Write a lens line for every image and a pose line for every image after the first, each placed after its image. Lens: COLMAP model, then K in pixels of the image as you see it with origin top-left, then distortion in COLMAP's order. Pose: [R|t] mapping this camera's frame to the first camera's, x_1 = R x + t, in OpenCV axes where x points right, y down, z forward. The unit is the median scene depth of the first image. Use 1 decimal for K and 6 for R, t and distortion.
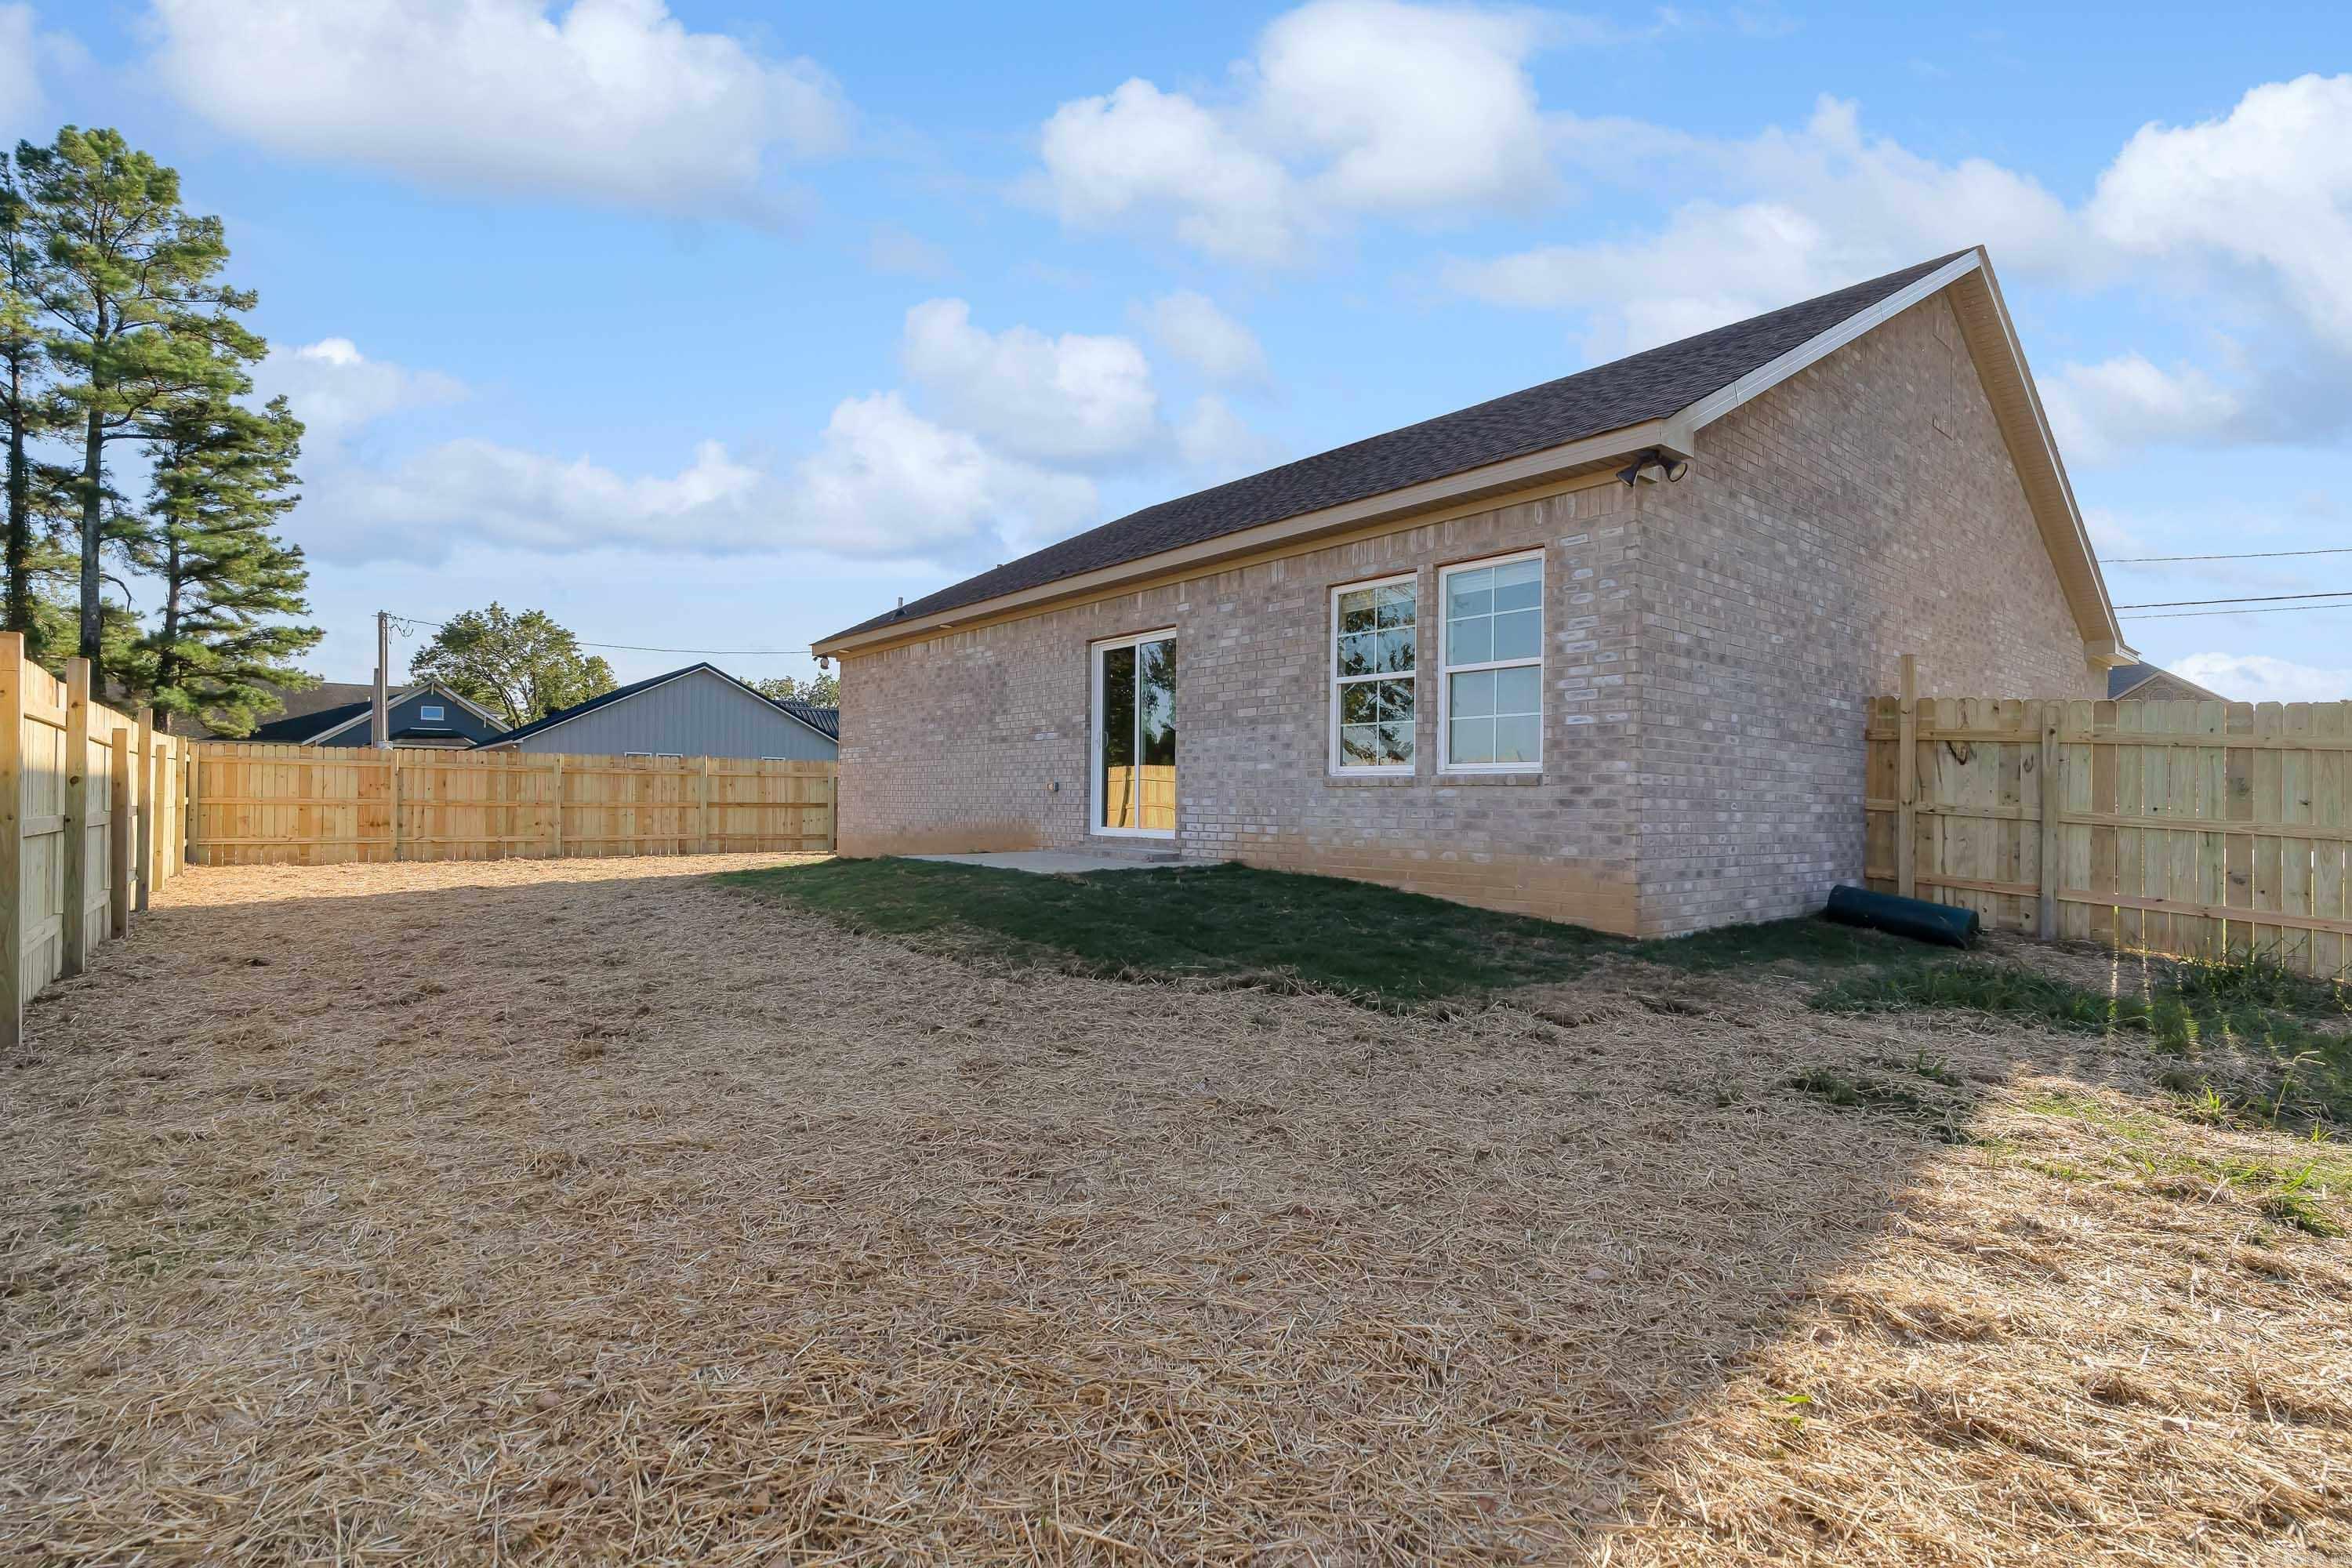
lens RADIAL K [[1066.9, 0, 1167.7], [0, 1066.9, 788.3], [0, 0, 1]] dist [-0.009523, 0.000154]
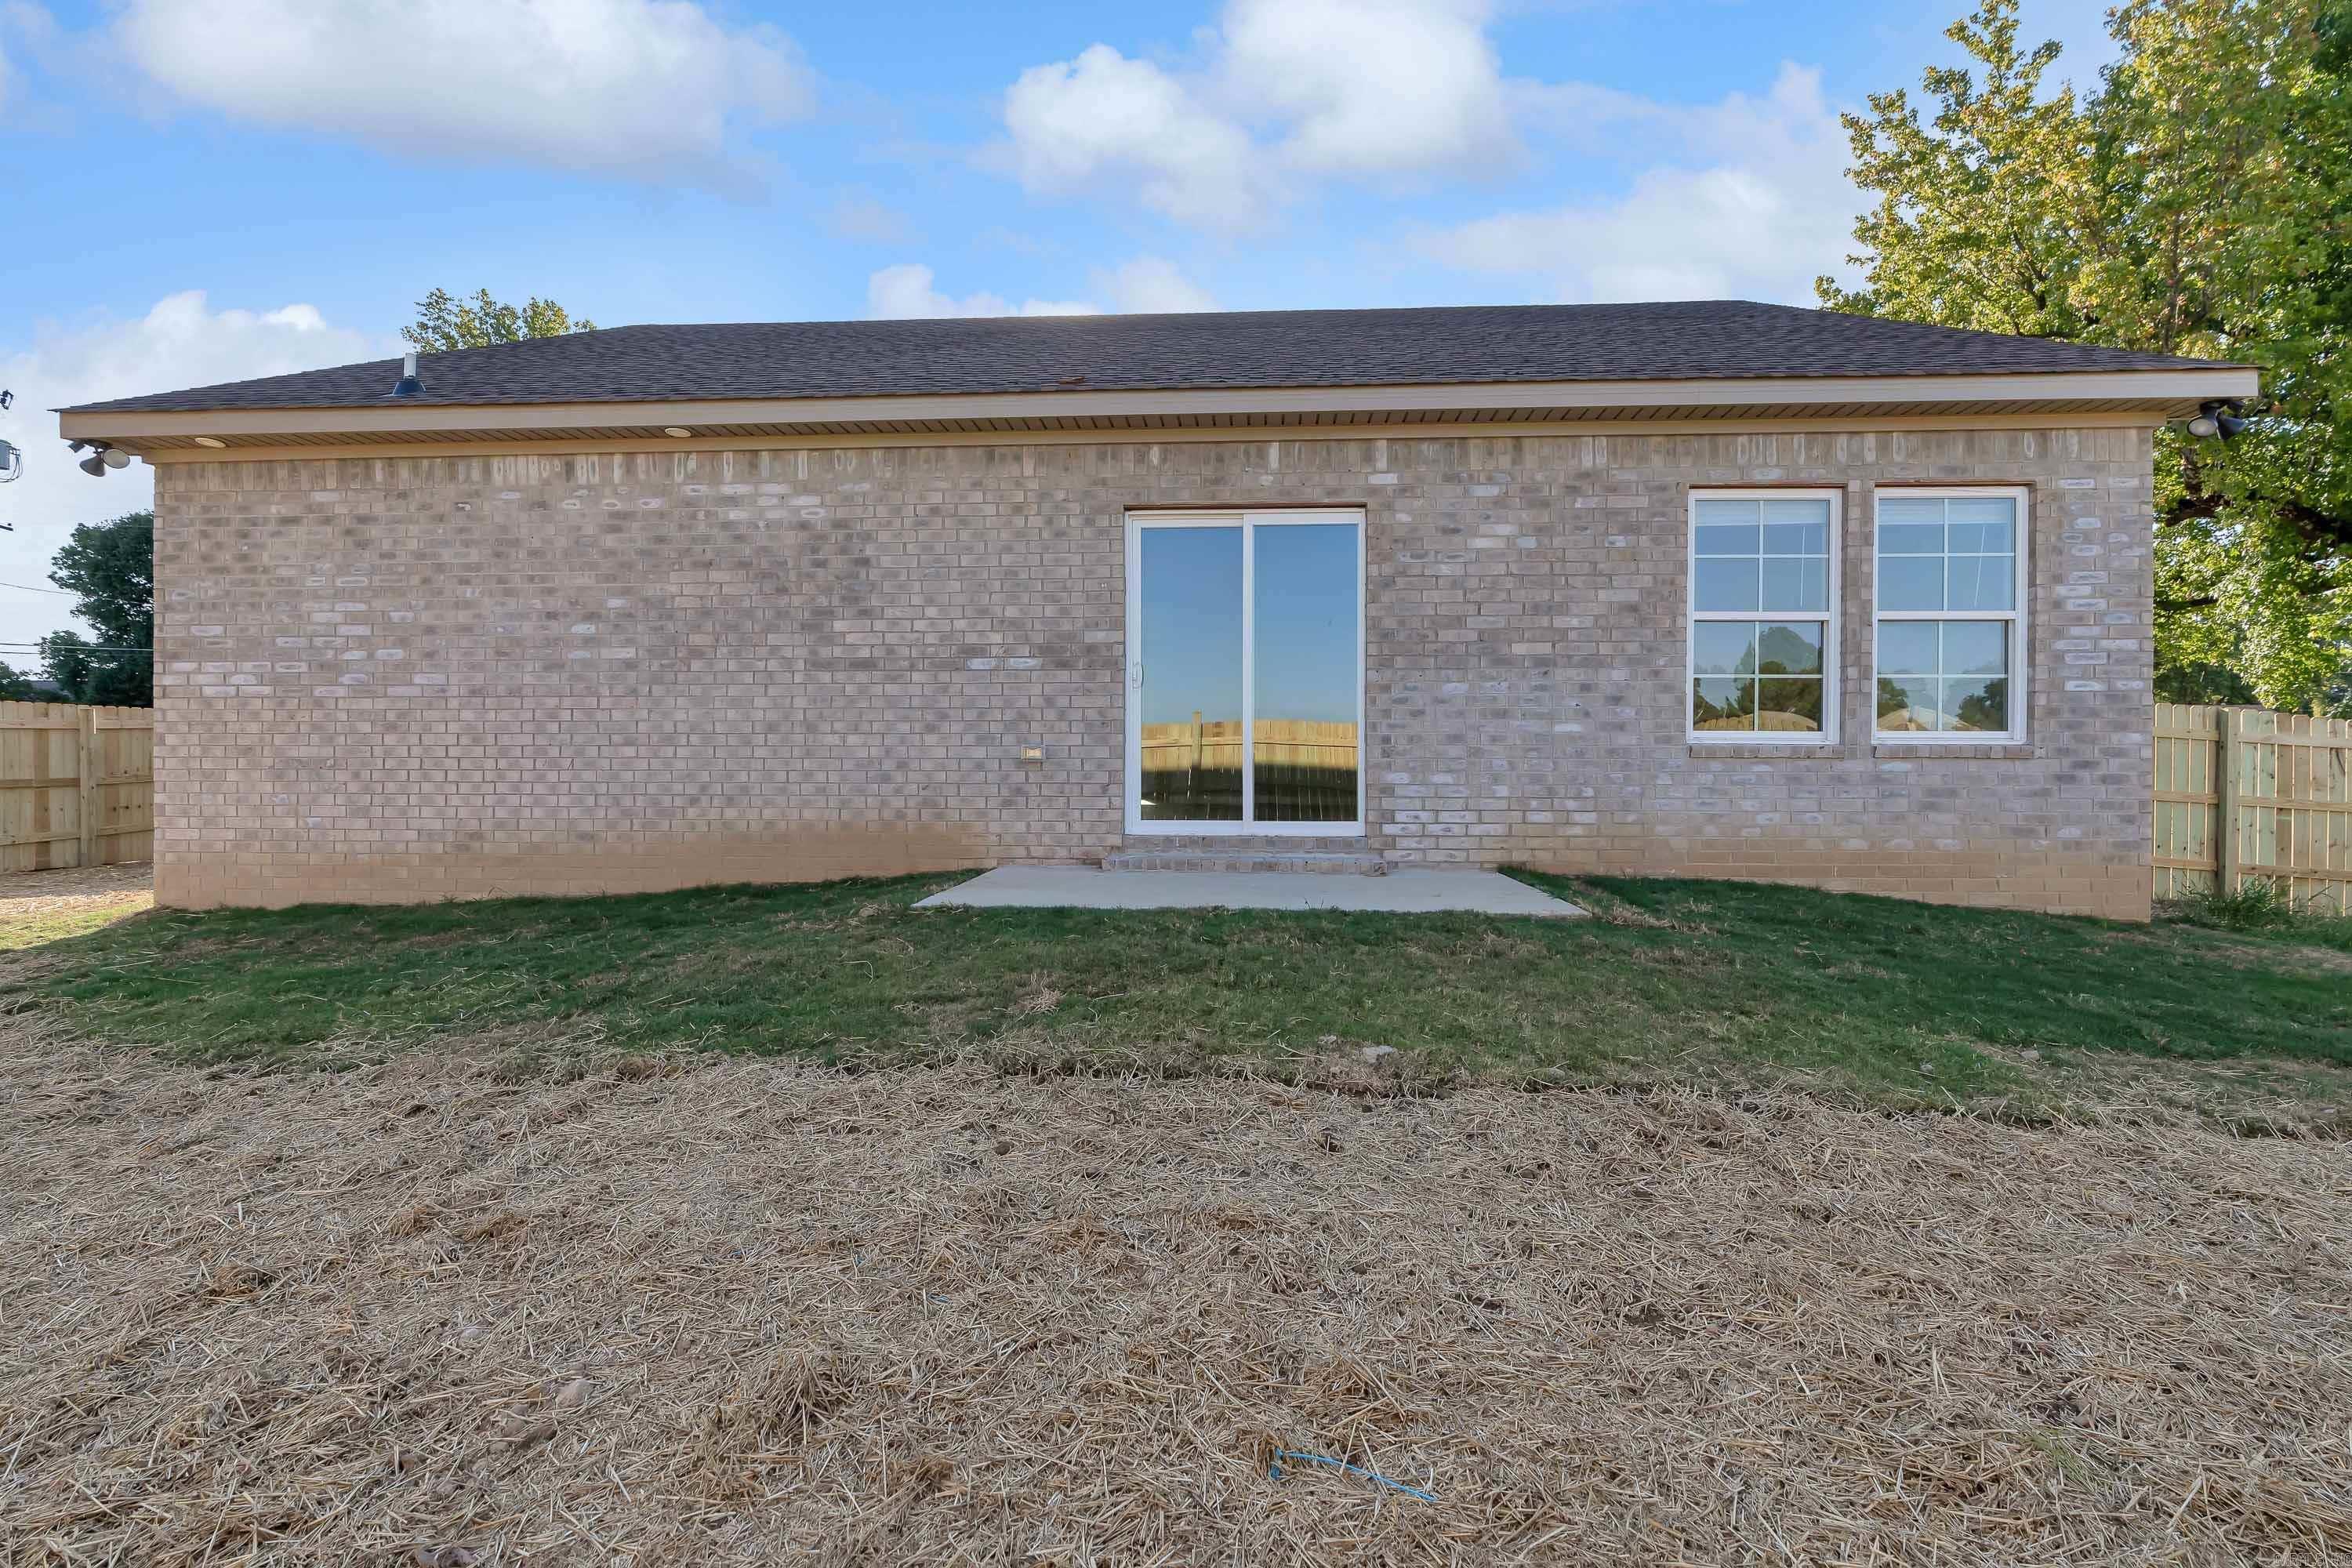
lens RADIAL K [[1066.9, 0, 1177.0], [0, 1066.9, 775.8], [0, 0, 1]] dist [-0.009523, 0.000154]
pose [[0.697432, -0.005845, 0.716627, -0.614403], [-0.006531, 0.999873, 0.014512, 0.002687], [-0.716621, -0.014801, 0.697306, 0.723447]]
